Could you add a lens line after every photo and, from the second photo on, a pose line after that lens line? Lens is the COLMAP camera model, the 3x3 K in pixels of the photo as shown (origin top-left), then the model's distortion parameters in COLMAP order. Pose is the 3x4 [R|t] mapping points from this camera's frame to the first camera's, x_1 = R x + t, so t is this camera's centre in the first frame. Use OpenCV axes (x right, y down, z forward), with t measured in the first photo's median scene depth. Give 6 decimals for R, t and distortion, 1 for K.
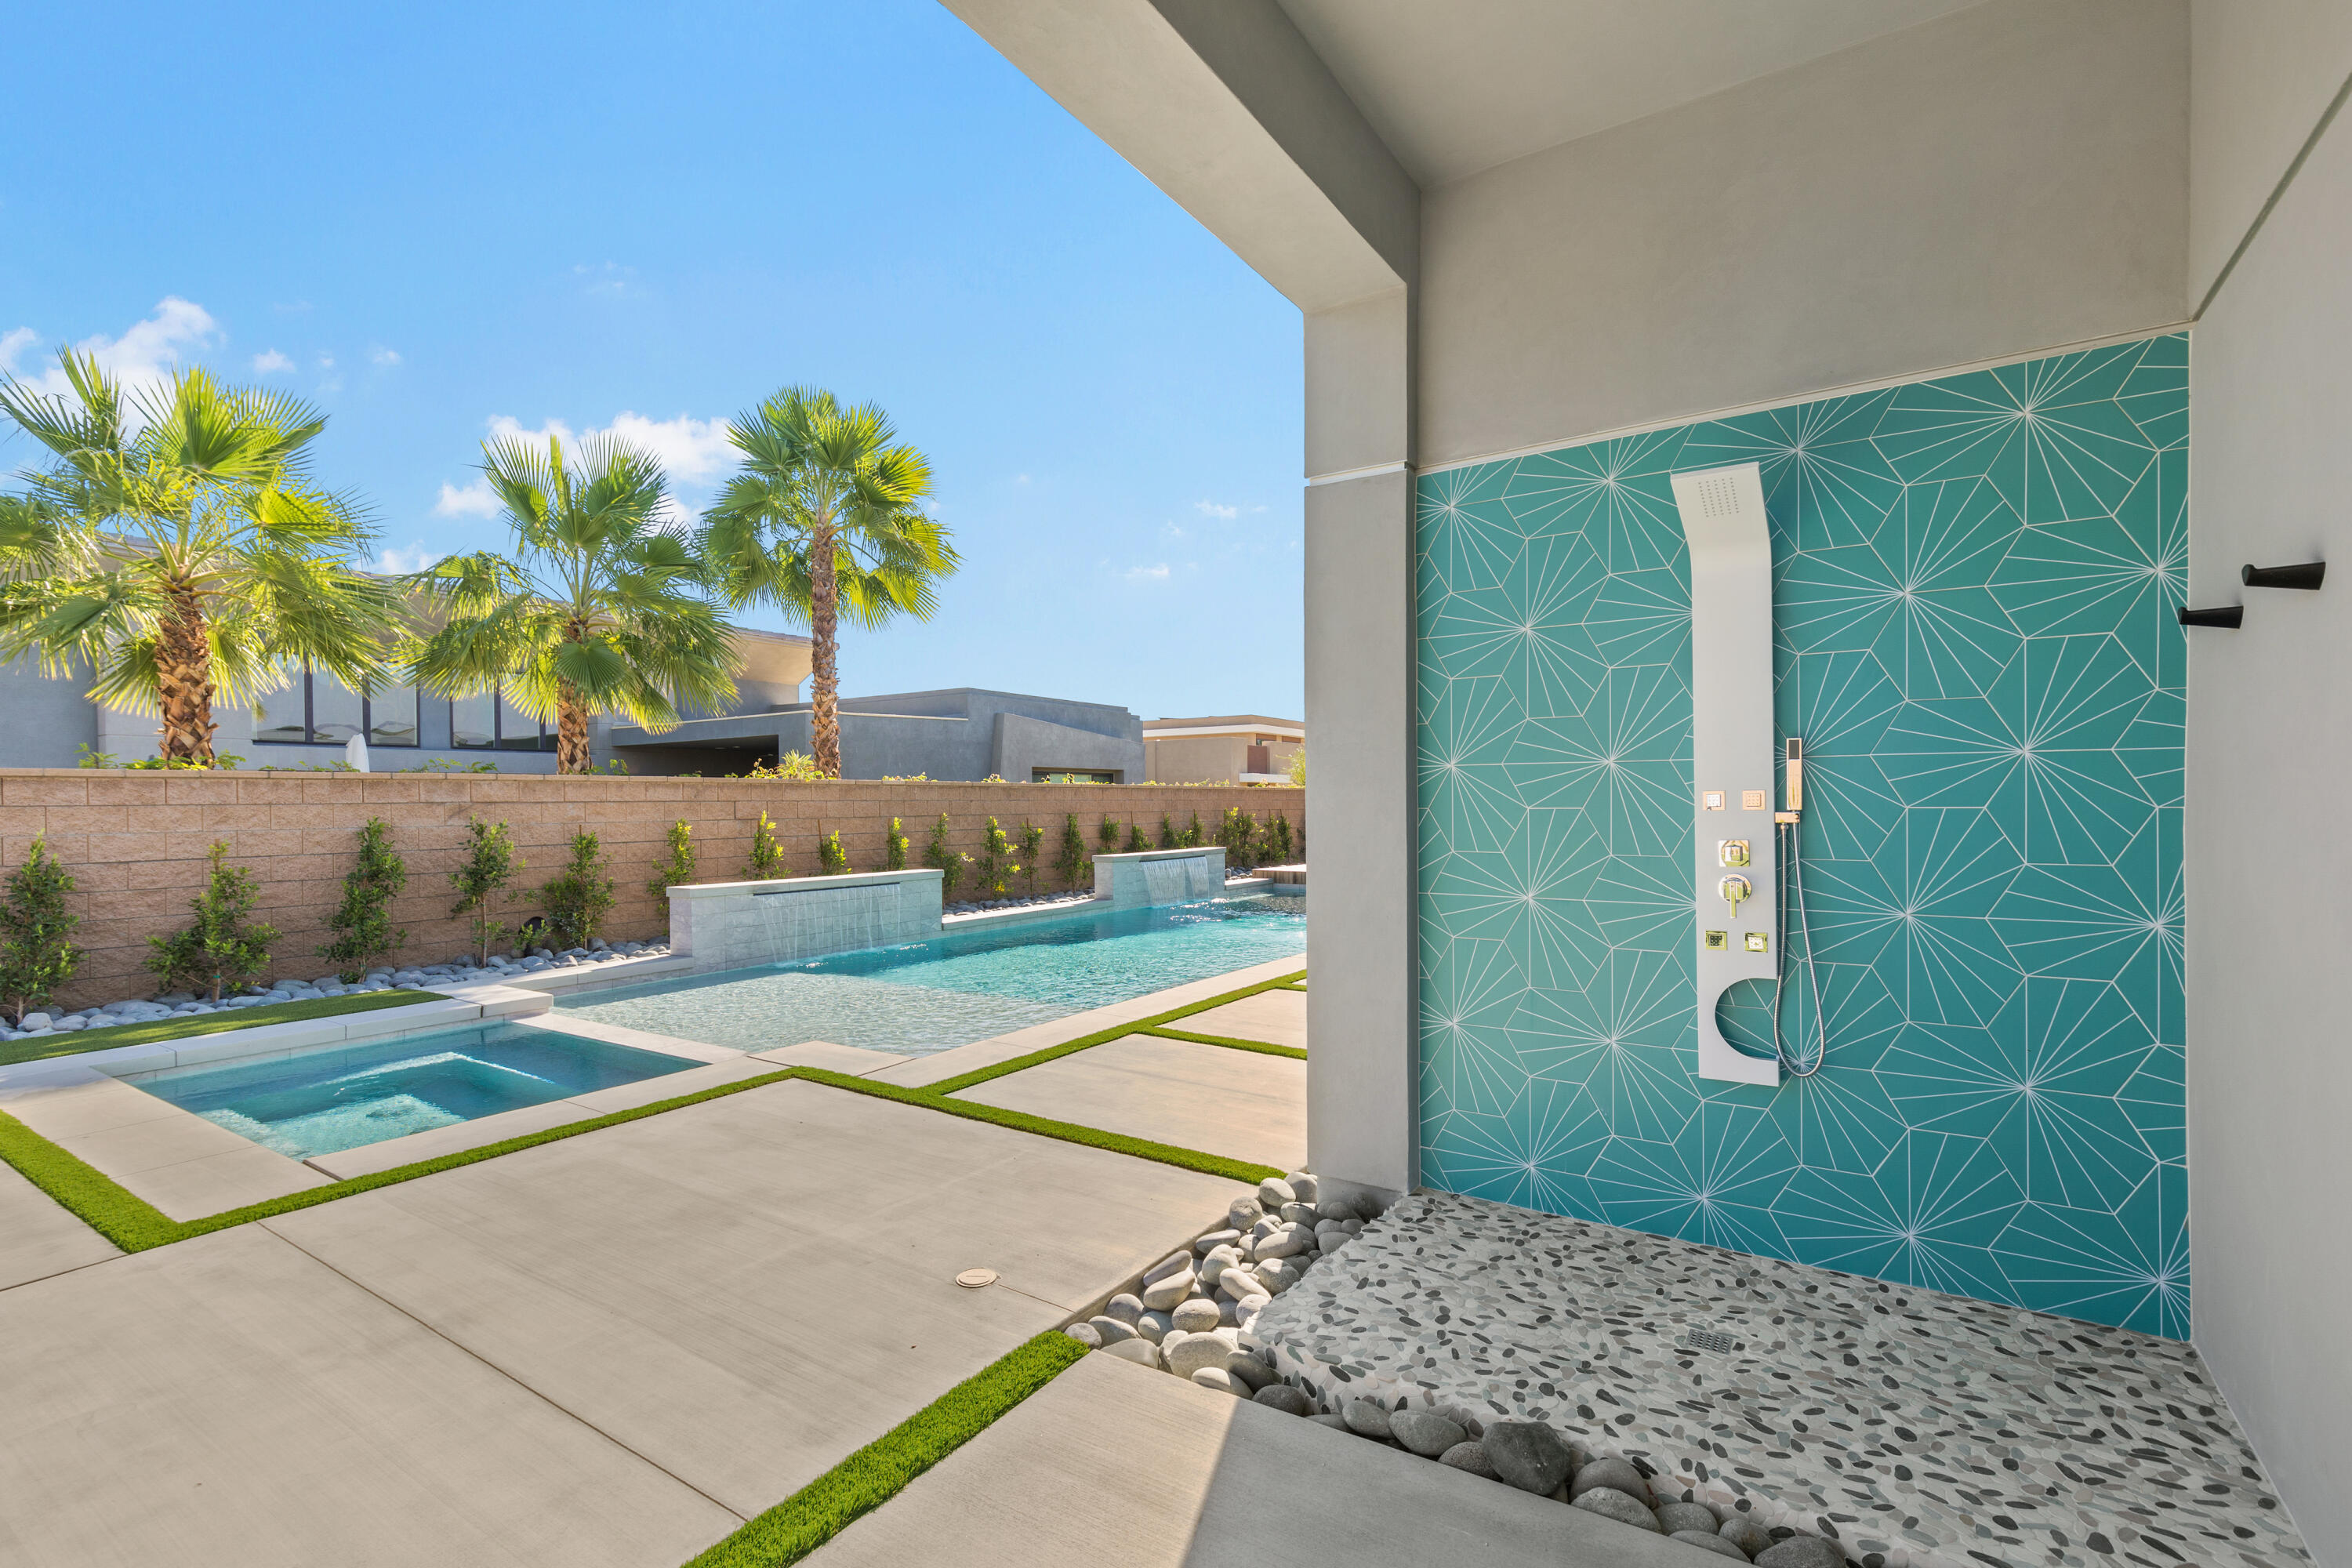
lens RADIAL K [[1067.8, 0, 1165.5], [0, 1067.8, 789.4], [0, 0, 1]] dist [0.005353, 0.000584]
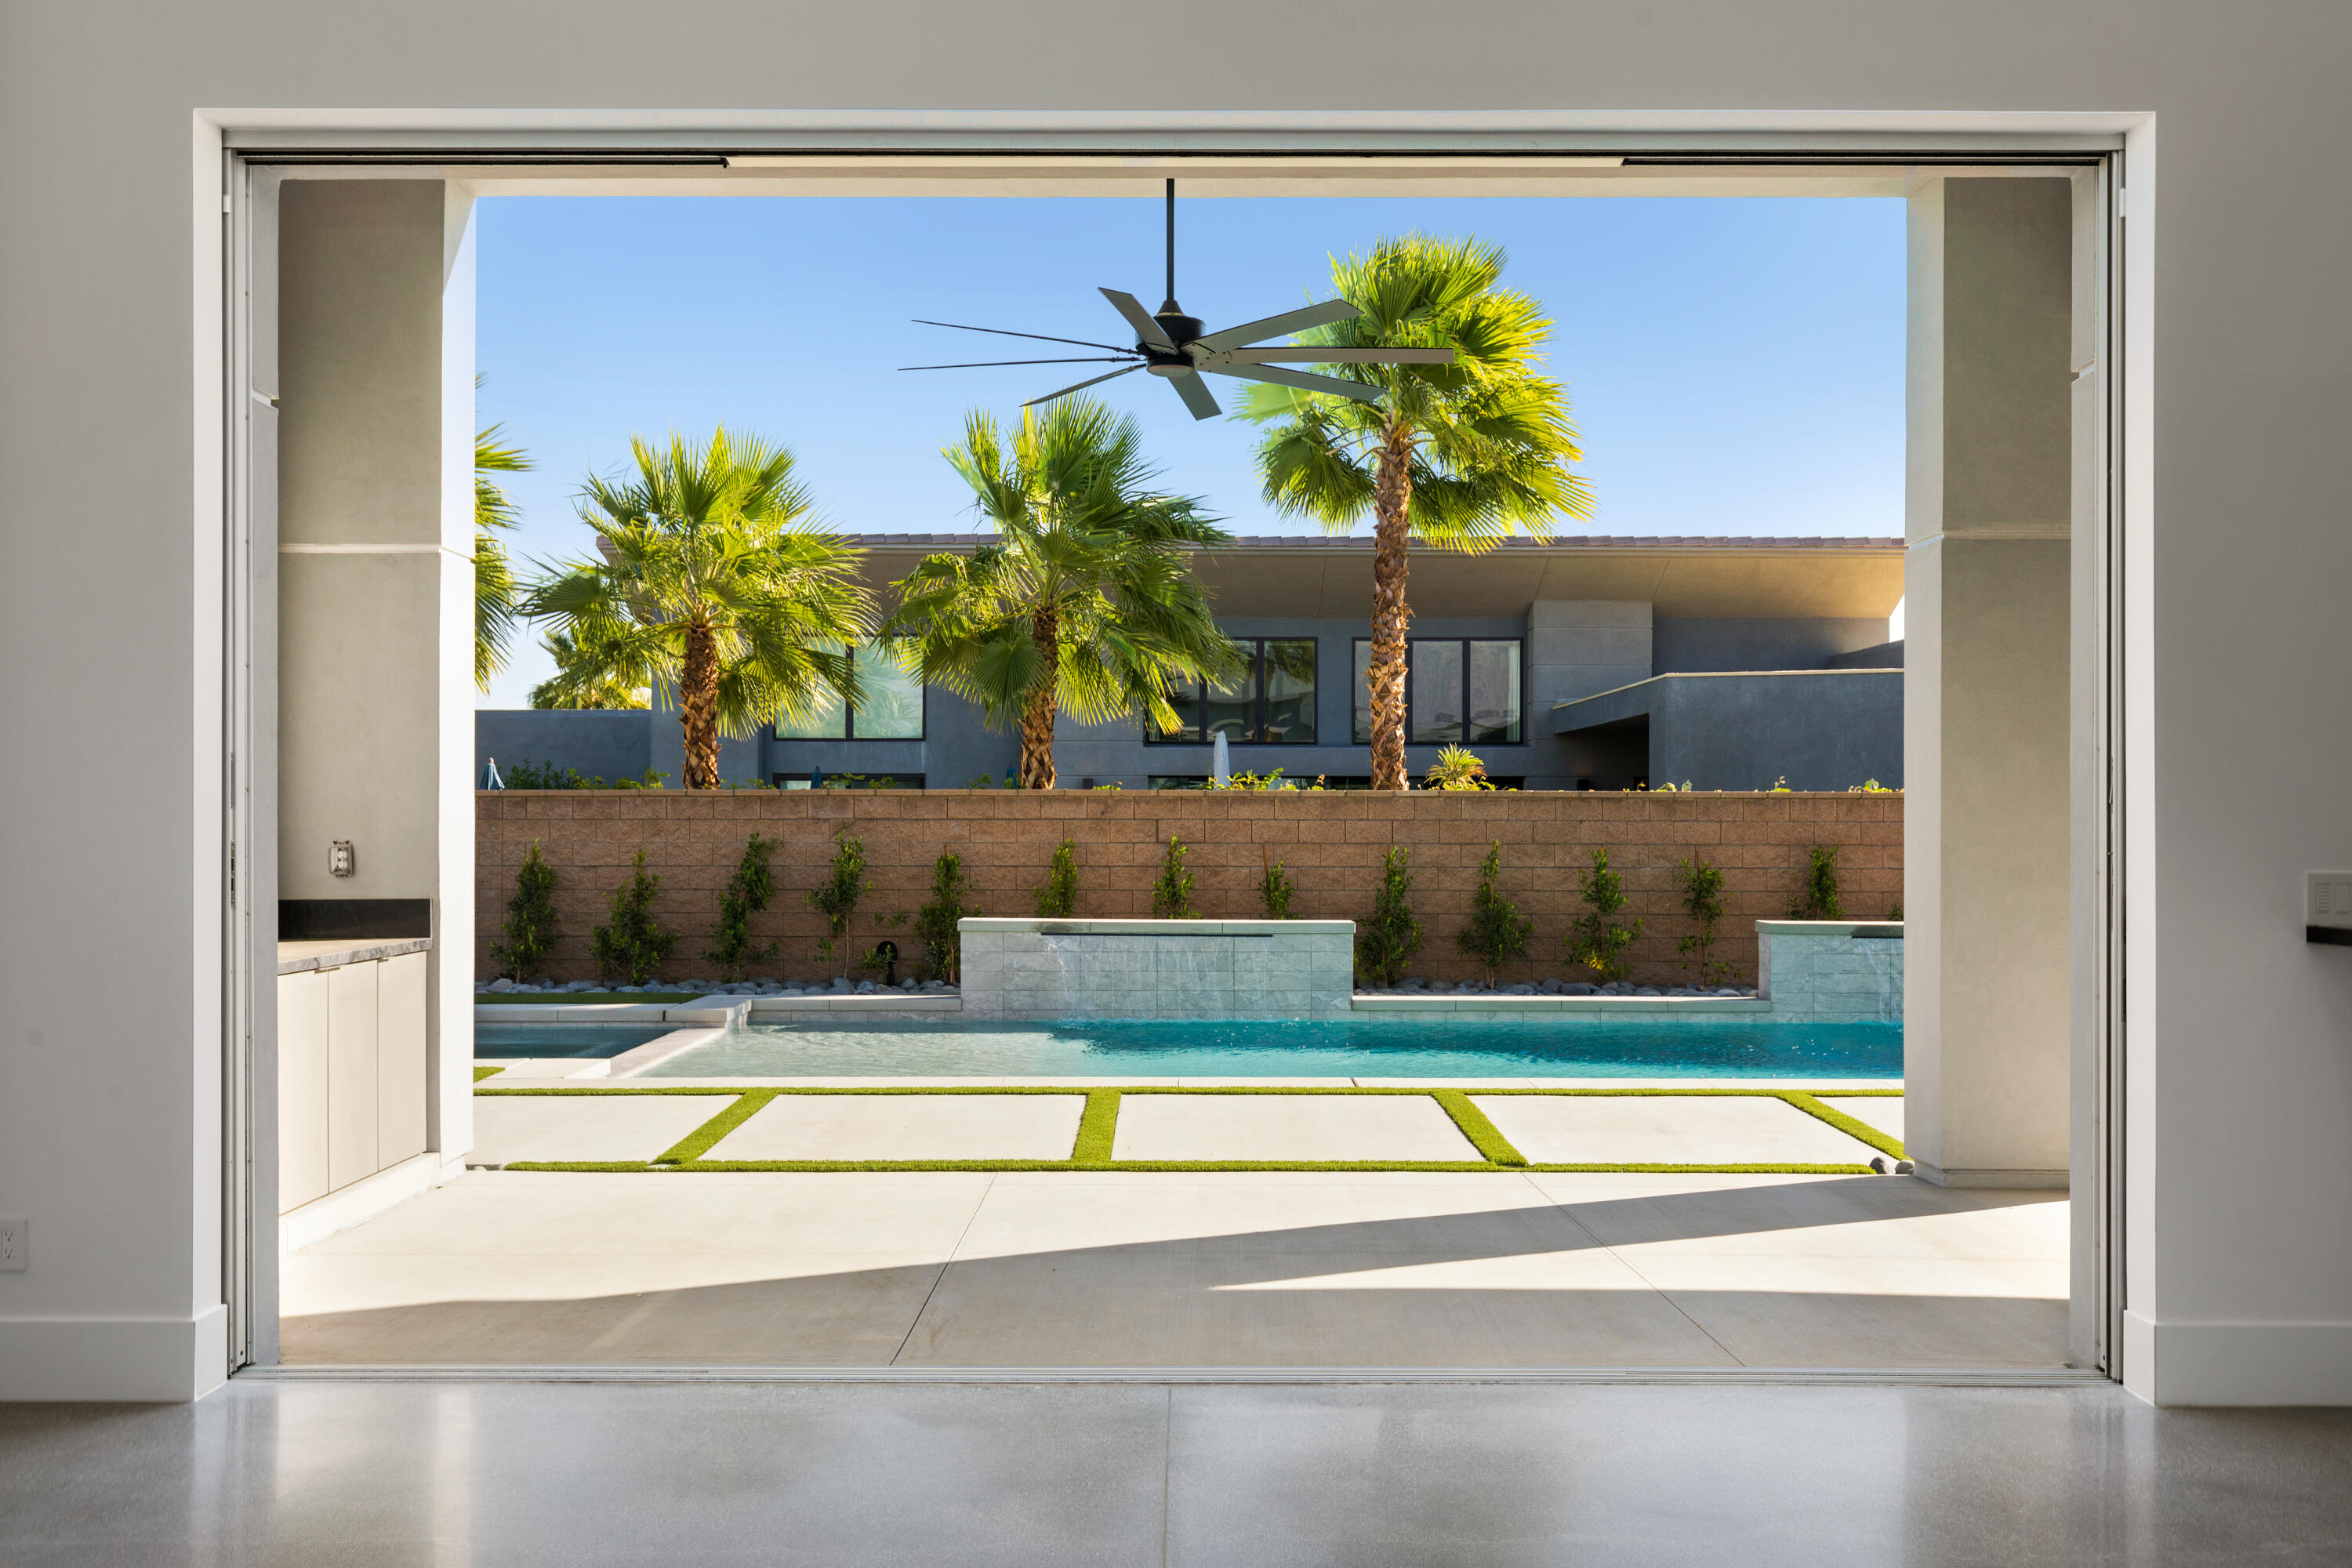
lens RADIAL K [[1934.3, 0, 1167.2], [0, 1934.3, 796.0], [0, 0, 1]] dist [-0.006706, -0.001476]
pose [[0.544243, 0.001075, -0.838927, 0.959085], [0.003436, 0.999988, 0.003510, -0.013503], [0.838921, -0.004792, 0.544233, 0.280717]]
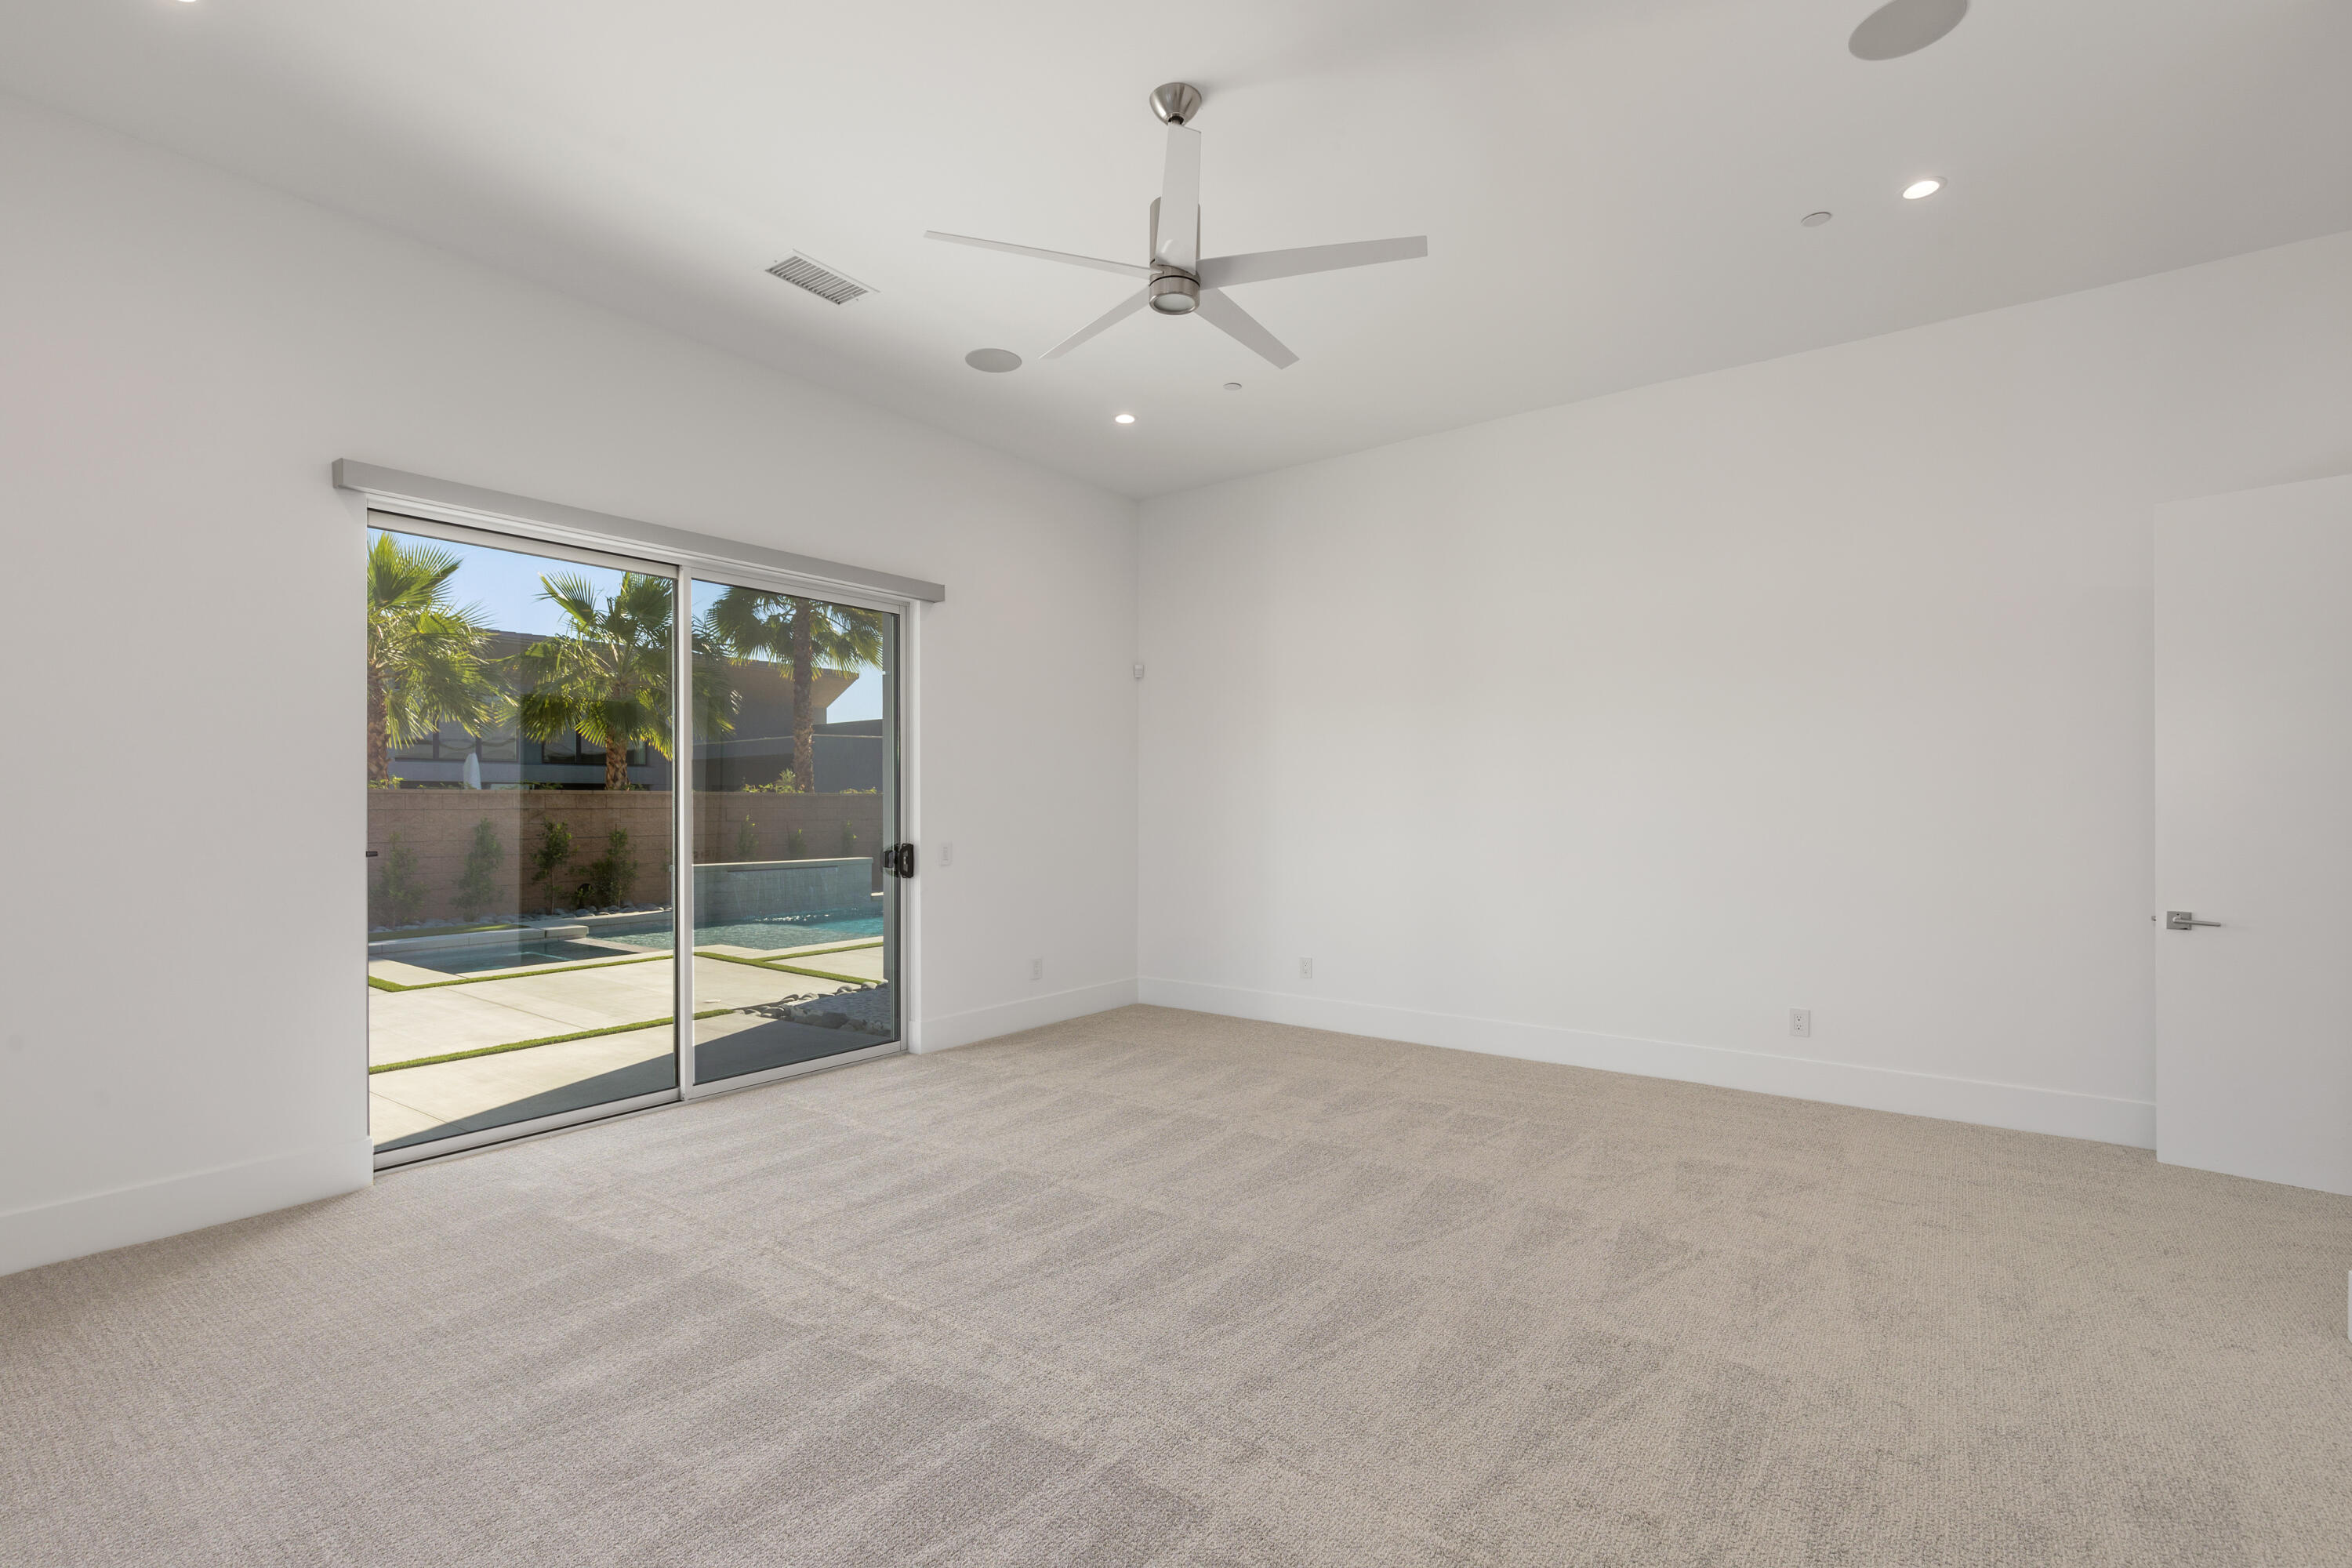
lens RADIAL K [[1067.8, 0, 1166.5], [0, 1067.8, 791.6], [0, 0, 1]] dist [0.005353, 0.000584]
pose [[0.997615, 0.005786, -0.068785, 0.341931], [-0.005850, 0.999983, -0.000716, -0.016074], [0.068780, 0.001116, 0.997631, -0.464137]]
